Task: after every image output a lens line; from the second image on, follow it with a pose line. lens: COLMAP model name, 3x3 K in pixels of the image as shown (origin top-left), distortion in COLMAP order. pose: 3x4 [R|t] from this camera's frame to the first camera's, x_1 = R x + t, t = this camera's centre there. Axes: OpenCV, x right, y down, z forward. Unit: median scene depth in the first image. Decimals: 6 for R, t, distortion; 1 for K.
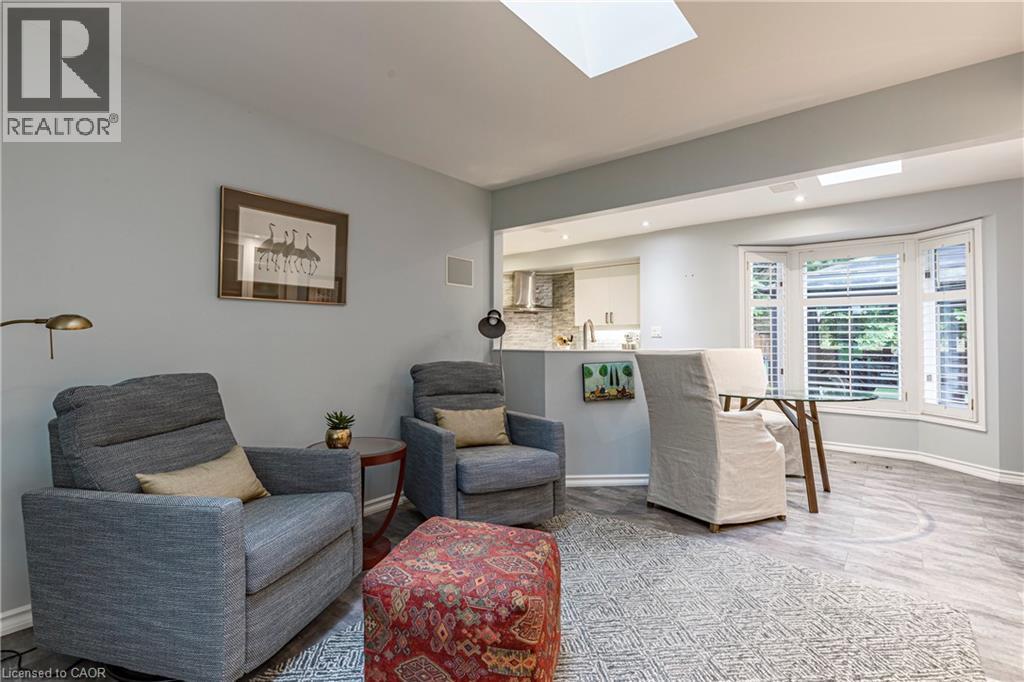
lens RADIAL K [[523.2, 0, 508.7], [0, 523.2, 322.4], [0, 0, 1]] dist [0.001432, 0.000303]
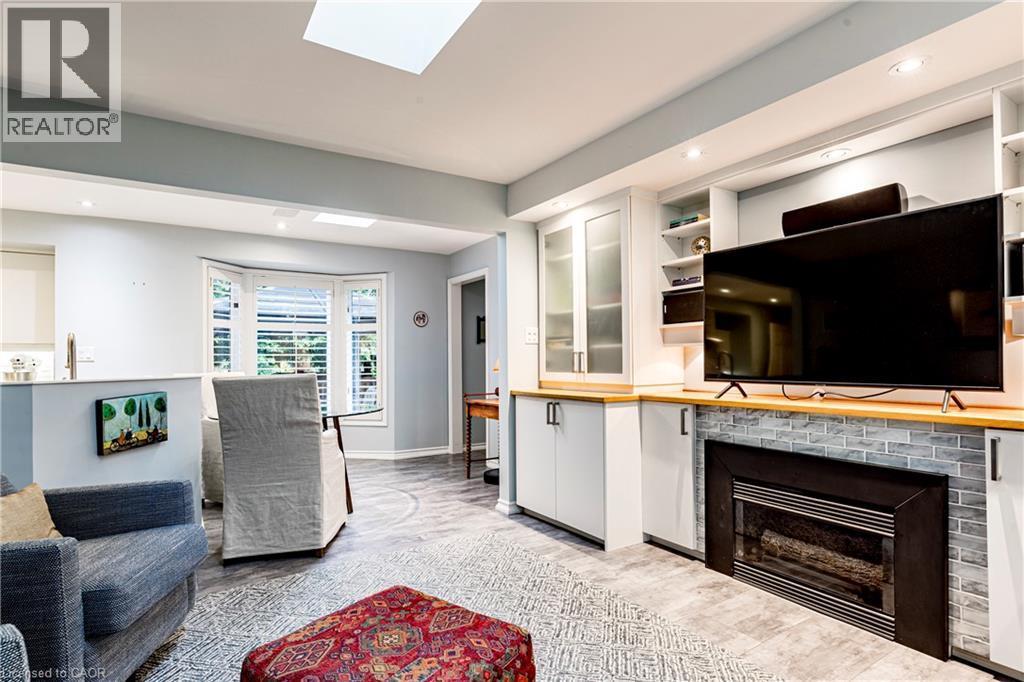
lens RADIAL K [[530.3, 0, 511.9], [0, 530.3, 352.7], [0, 0, 1]] dist [-0.003198, -0.000555]
pose [[0.262242, 0.007530, 0.964973, -0.445217], [-0.016149, 0.999864, -0.003413, 0.014720], [-0.964867, -0.014689, 0.262327, 0.375491]]
